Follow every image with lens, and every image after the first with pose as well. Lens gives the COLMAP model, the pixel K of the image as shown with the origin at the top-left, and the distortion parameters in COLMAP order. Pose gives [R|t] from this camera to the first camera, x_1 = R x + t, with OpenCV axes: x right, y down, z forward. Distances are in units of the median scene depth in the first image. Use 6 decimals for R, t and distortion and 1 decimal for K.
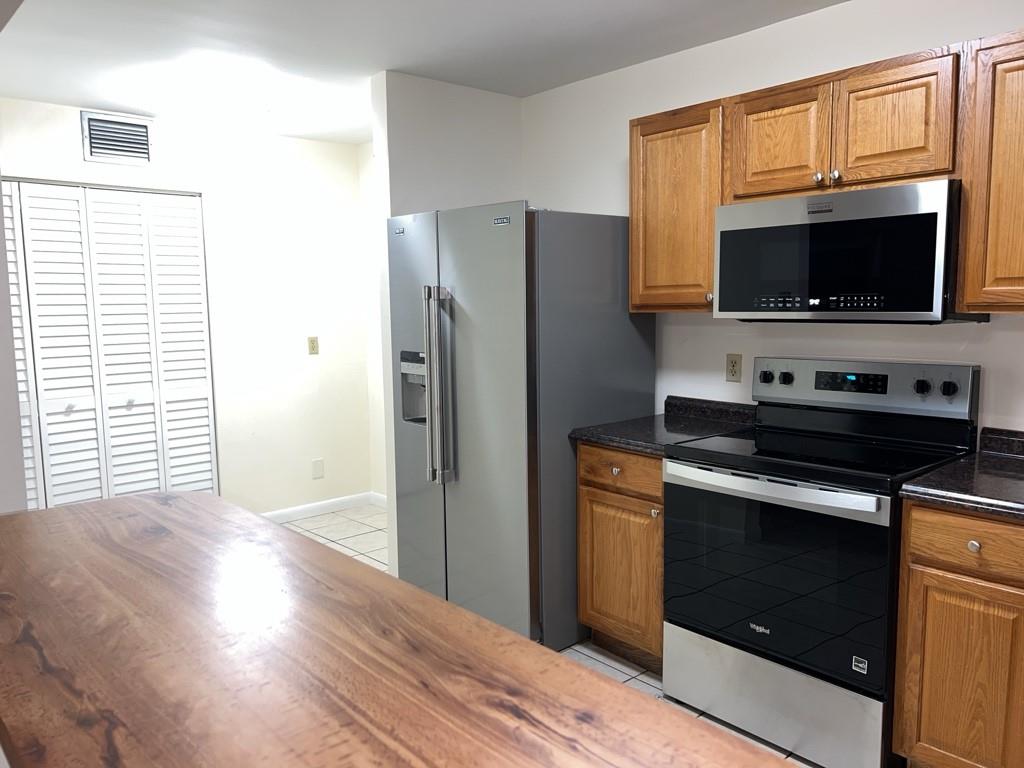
lens RADIAL K [[772.5, 0, 510.2], [0, 772.5, 386.2], [0, 0, 1]] dist [0.048336, -0.051376]
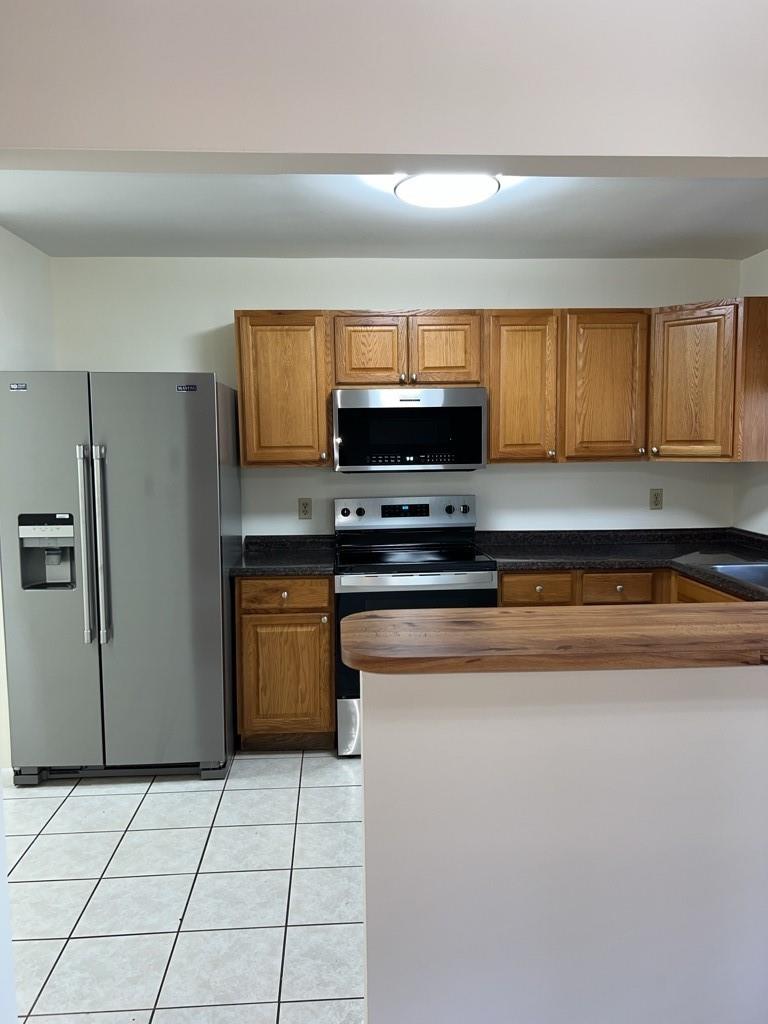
lens RADIAL K [[772.5, 0, 382.4], [0, 772.5, 515.6], [0, 0, 1]] dist [0.048336, -0.051376]
pose [[0.617631, -0.067889, 0.783532, -0.704006], [0.093058, 0.995577, 0.012907, -0.018084], [-0.780943, 0.064942, 0.621217, 0.091405]]
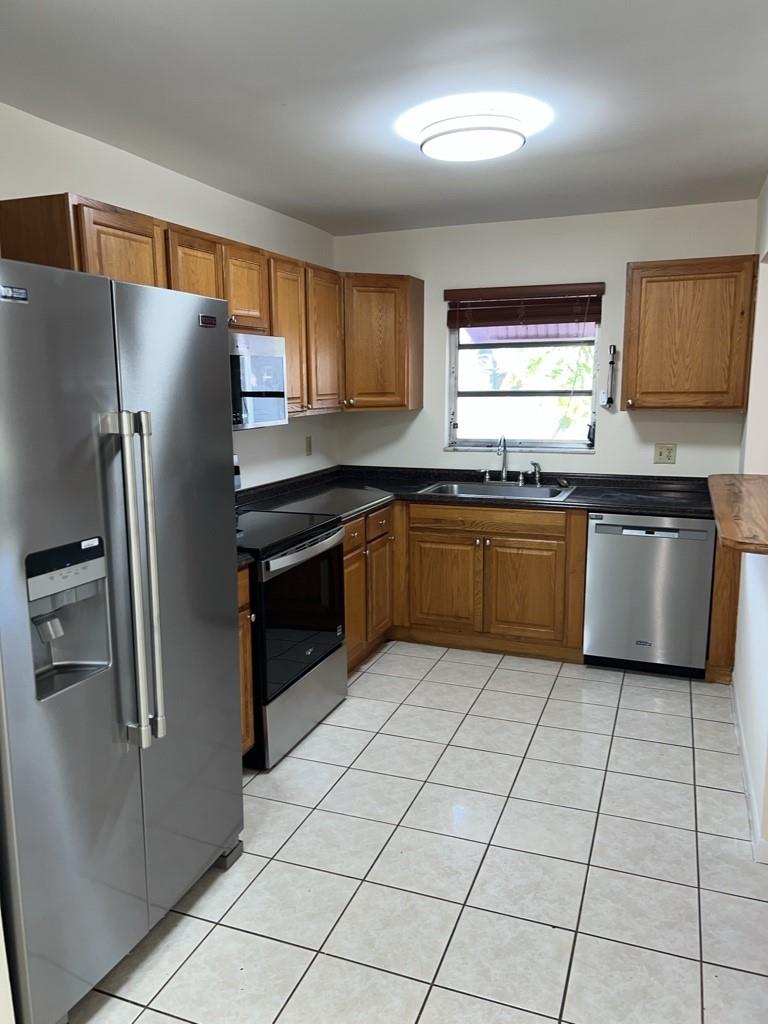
lens RADIAL K [[772.5, 0, 369.5], [0, 772.5, 522.1], [0, 0, 1]] dist [0.048336, -0.051376]
pose [[-0.449293, -0.145640, 0.881434, -0.745500], [0.118839, 0.968112, 0.220537, -0.166807], [-0.885445, 0.203834, -0.417658, 1.175064]]
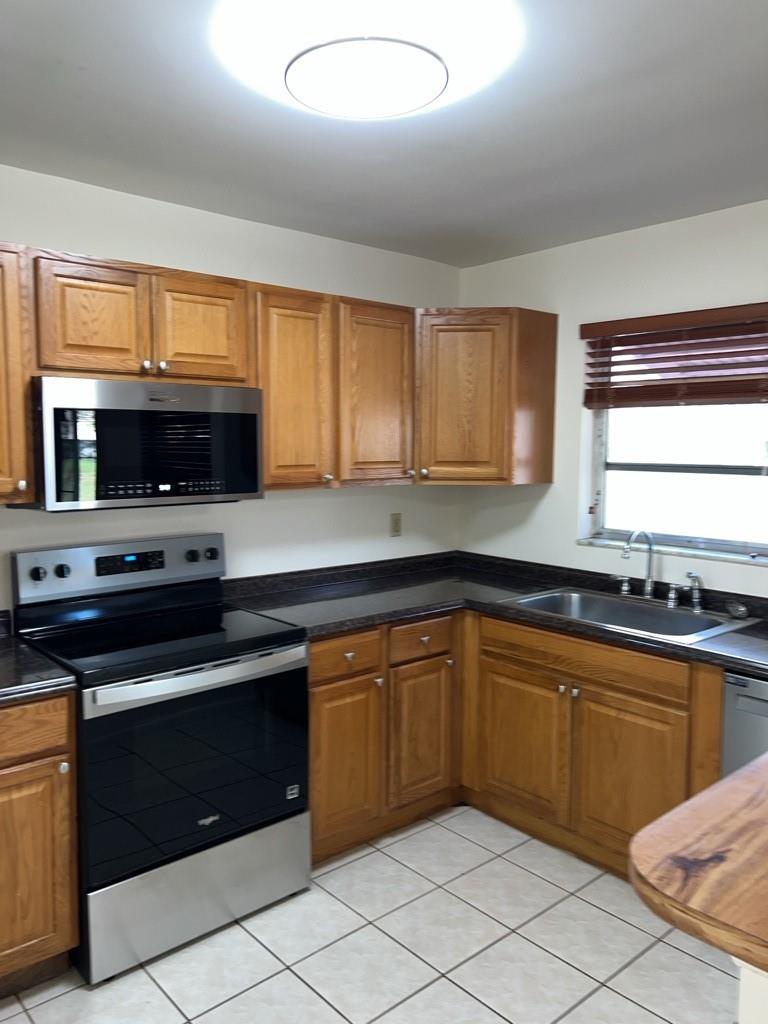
lens RADIAL K [[772.5, 0, 368.9], [0, 772.5, 498.7], [0, 0, 1]] dist [0.048336, -0.051376]
pose [[0.013470, -0.059550, 0.998134, -0.520331], [0.110234, 0.992229, 0.057710, -0.103373], [-0.993814, 0.109251, 0.019929, 0.602058]]
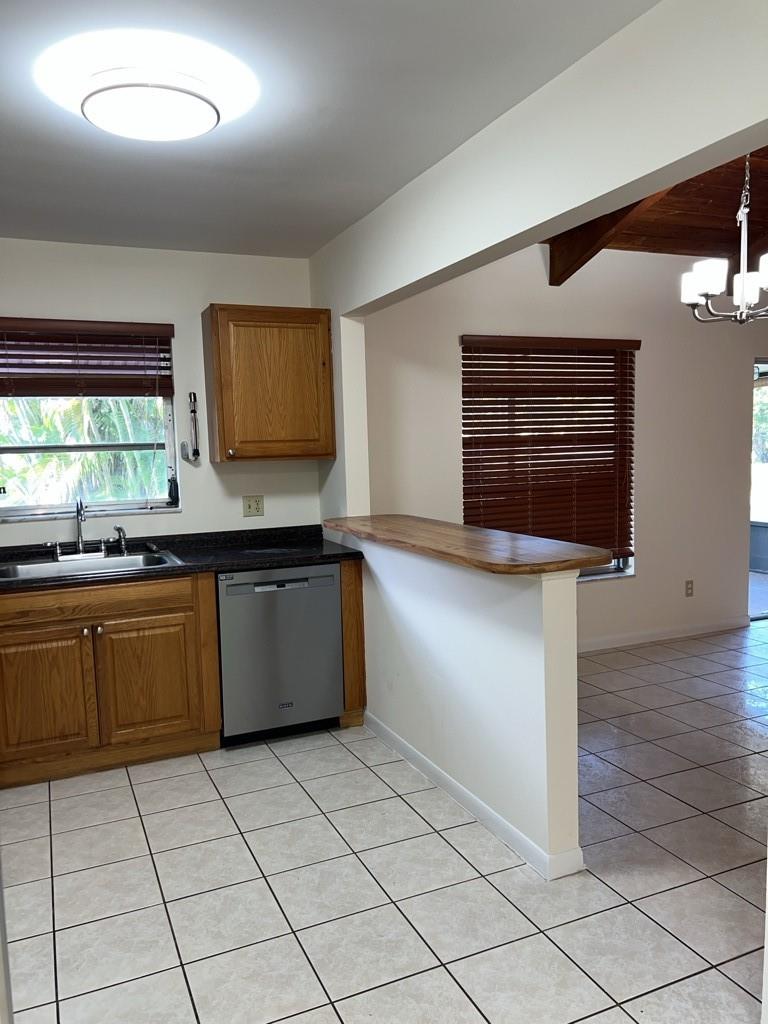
lens RADIAL K [[772.5, 0, 377.4], [0, 772.5, 524.6], [0, 0, 1]] dist [0.048336, -0.051376]
pose [[-0.948501, 0.008189, 0.316667, -0.340032], [0.078187, 0.974789, 0.208982, -0.144765], [-0.306972, 0.222979, -0.925229, 1.281622]]
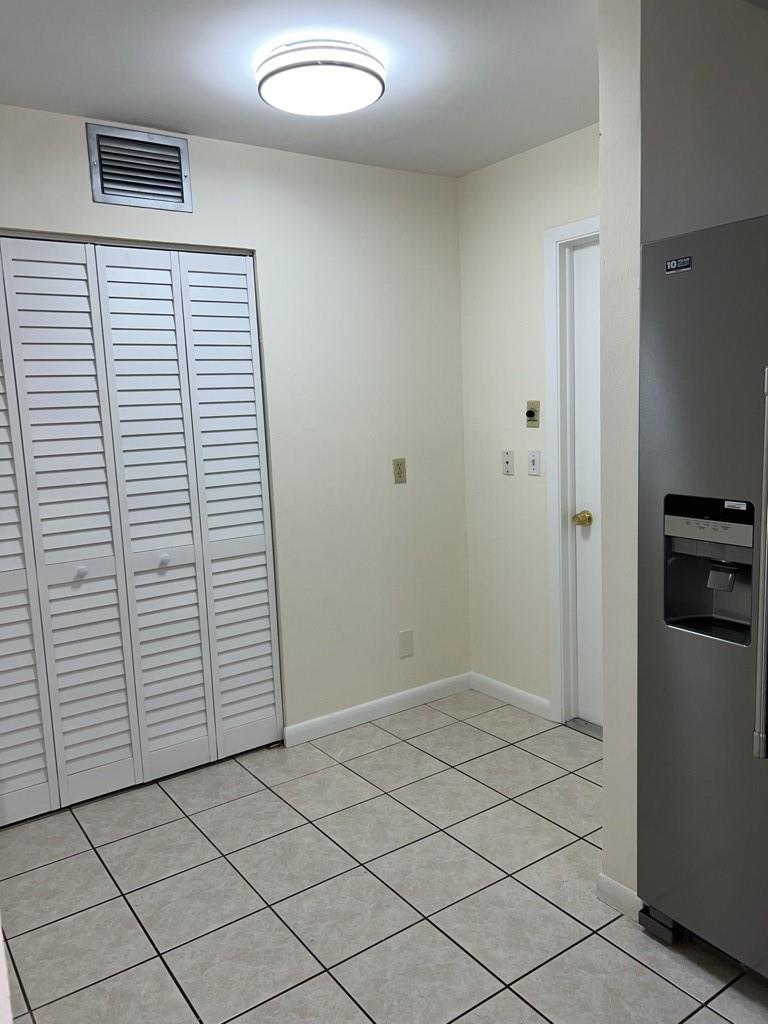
lens RADIAL K [[772.5, 0, 382.7], [0, 772.5, 506.3], [0, 0, 1]] dist [0.048336, -0.051376]
pose [[0.992424, -0.009582, -0.122487, -0.314076], [0.012283, 0.999697, 0.021317, -0.059818], [0.122246, -0.022660, 0.992241, 0.518742]]
